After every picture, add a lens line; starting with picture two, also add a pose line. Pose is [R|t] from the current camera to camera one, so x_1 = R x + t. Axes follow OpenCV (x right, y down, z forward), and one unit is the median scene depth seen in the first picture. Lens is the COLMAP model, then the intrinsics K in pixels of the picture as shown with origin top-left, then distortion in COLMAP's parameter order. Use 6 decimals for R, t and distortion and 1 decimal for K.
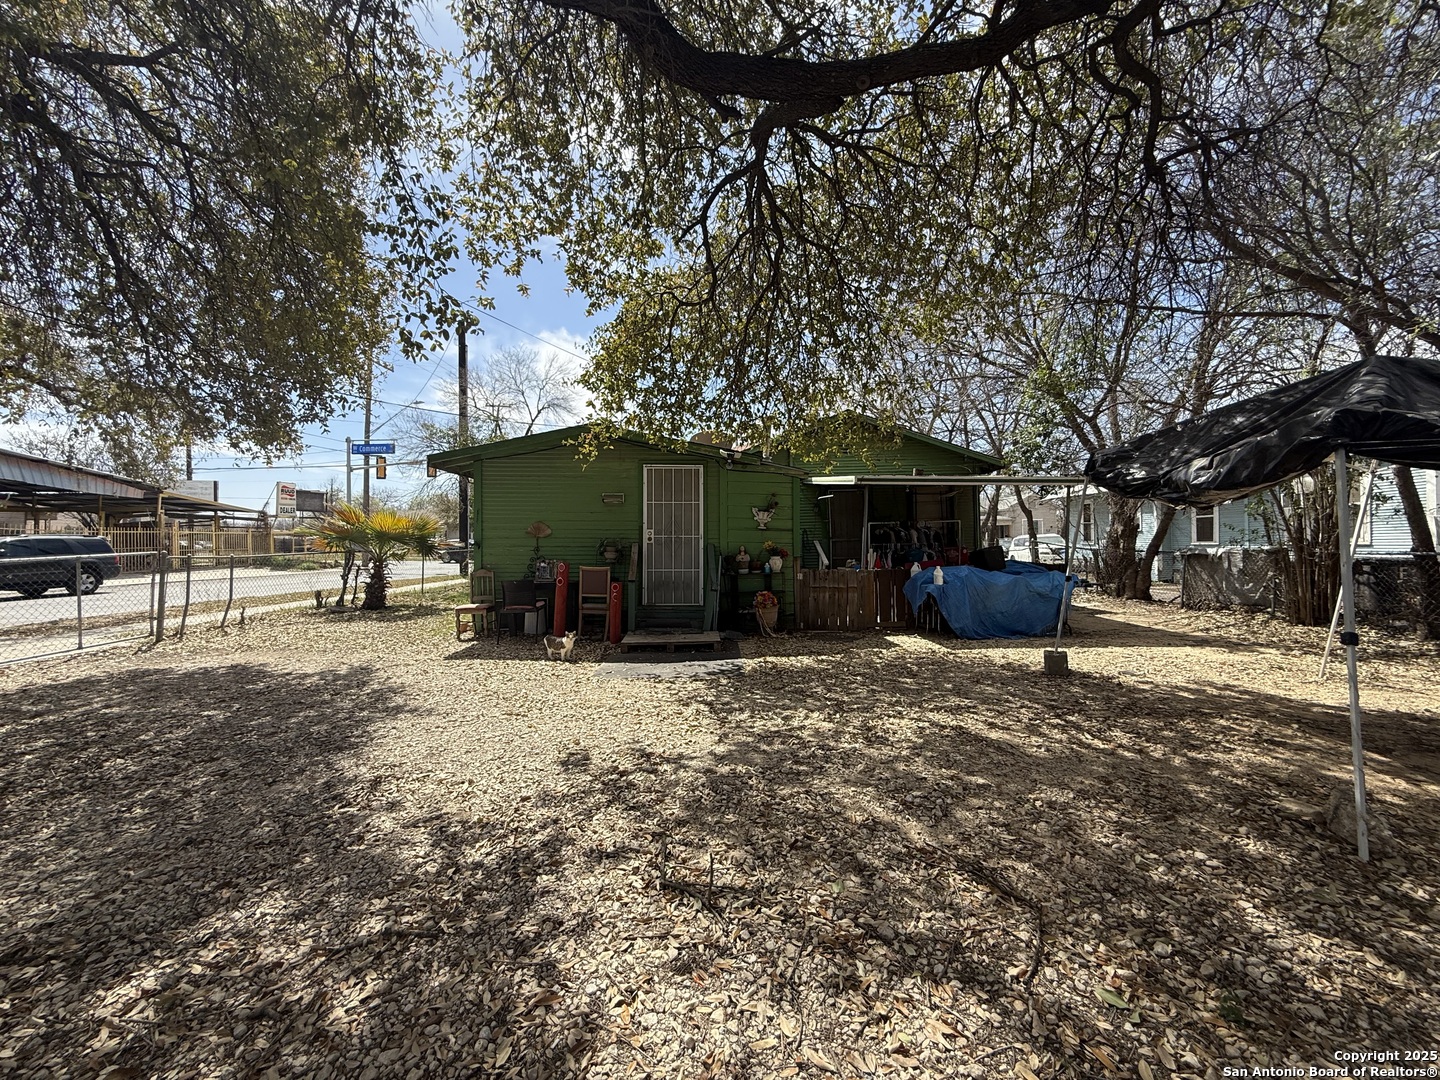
lens RADIAL K [[570.6, 0, 720.0], [0, 570.6, 540.0], [0, 0, 1]] dist [0.000926, 0.000054]
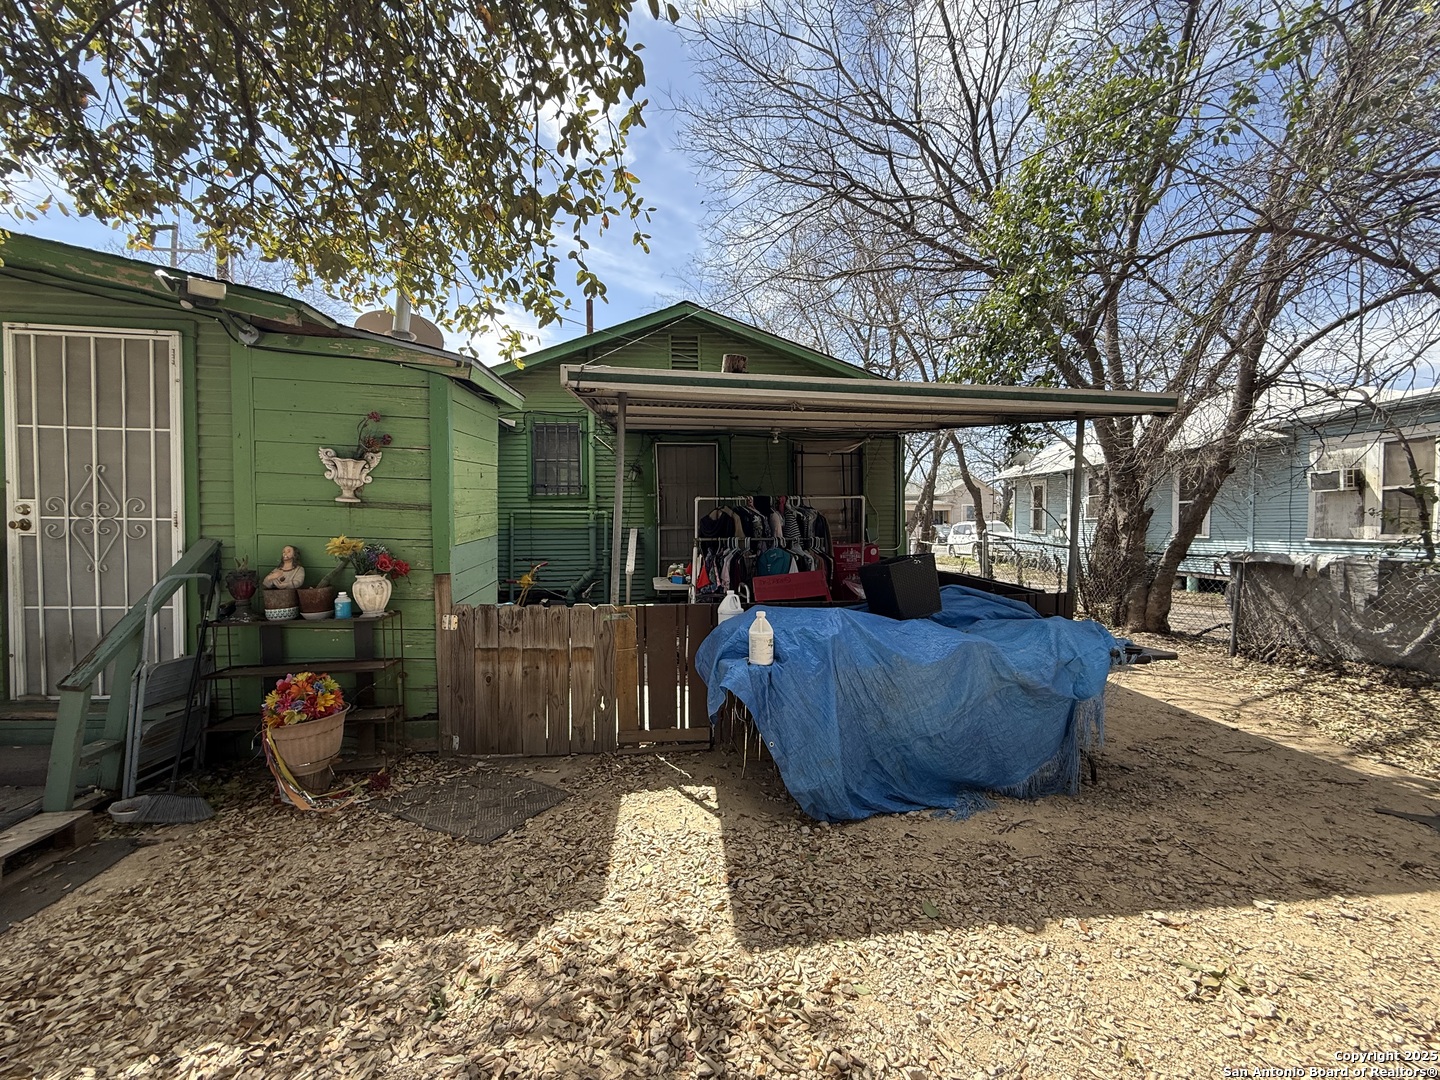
lens RADIAL K [[570.6, 0, 720.0], [0, 570.6, 540.0], [0, 0, 1]] dist [0.000926, 0.000054]
pose [[0.995621, 0.011172, 0.092815, 0.293147], [-0.013989, 0.999459, 0.029758, -0.009206], [-0.092432, -0.030926, 0.995239, 0.583995]]
